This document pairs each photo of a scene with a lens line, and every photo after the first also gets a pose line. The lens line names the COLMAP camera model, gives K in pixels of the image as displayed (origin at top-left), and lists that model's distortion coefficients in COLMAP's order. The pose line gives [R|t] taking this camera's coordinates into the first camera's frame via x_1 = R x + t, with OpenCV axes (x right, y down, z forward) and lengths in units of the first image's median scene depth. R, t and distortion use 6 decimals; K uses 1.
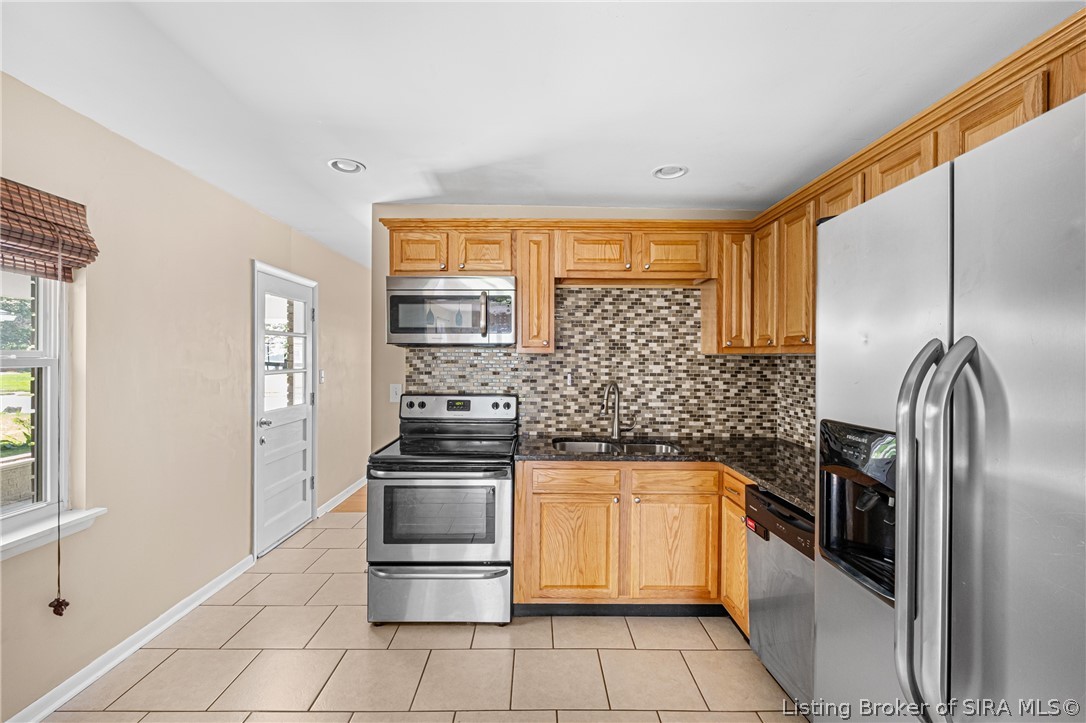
lens RADIAL K [[470.5, 0, 553.2], [0, 470.5, 363.8], [0, 0, 1]] dist [0.003510, -0.003390]
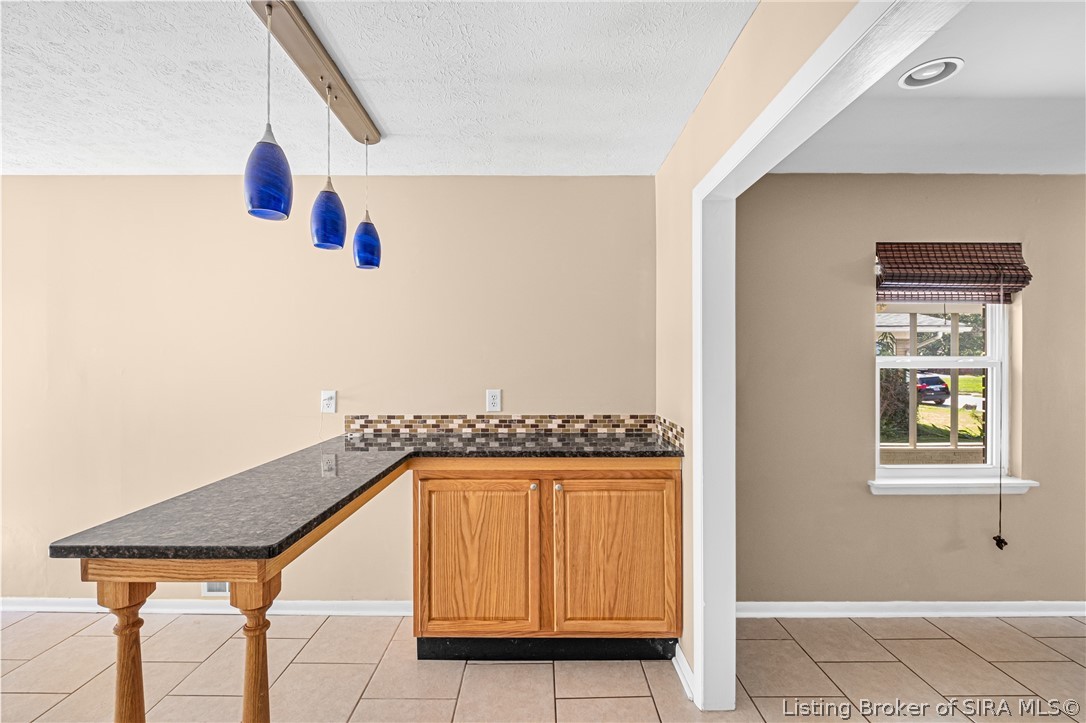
lens RADIAL K [[470.5, 0, 532.9], [0, 470.5, 361.5], [0, 0, 1]] dist [0.003510, -0.003390]
pose [[-0.032161, -0.007128, -0.999457, 0.188508], [-0.008678, 0.999939, -0.006852, 0.005888], [0.999445, 0.008453, -0.032221, -0.165774]]
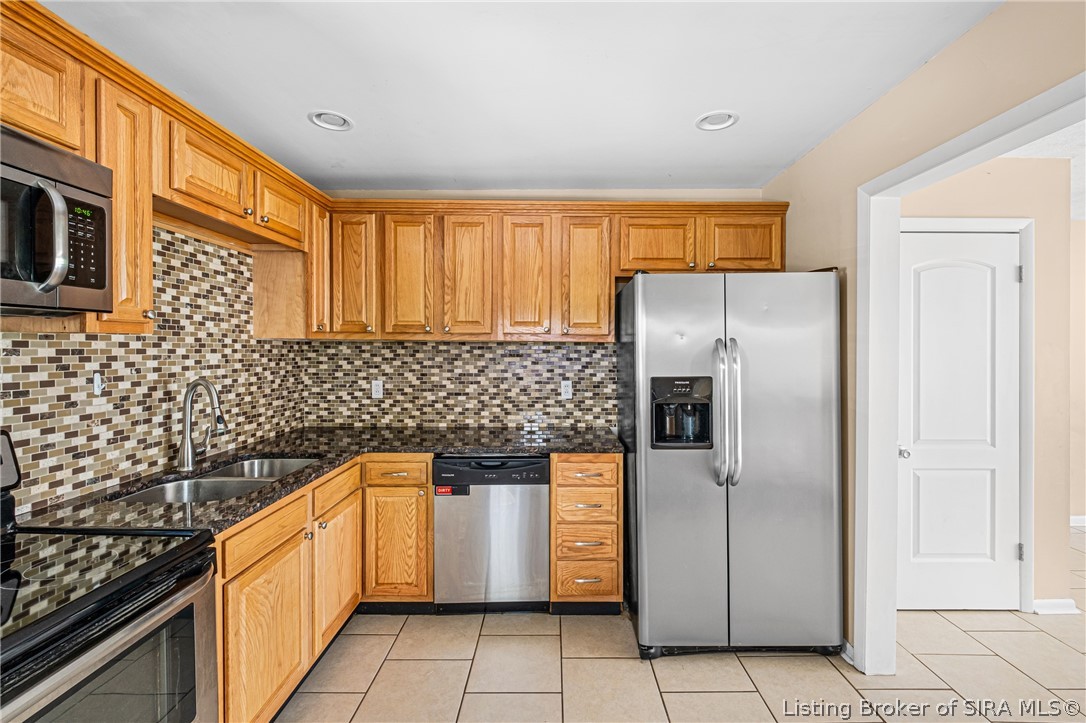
lens RADIAL K [[470.5, 0, 552.9], [0, 470.5, 353.7], [0, 0, 1]] dist [0.003510, -0.003390]
pose [[0.025965, -0.019942, 0.999464, -0.523047], [0.007629, 0.999776, 0.019750, -0.007505], [-0.999634, 0.007112, 0.026111, 0.528100]]
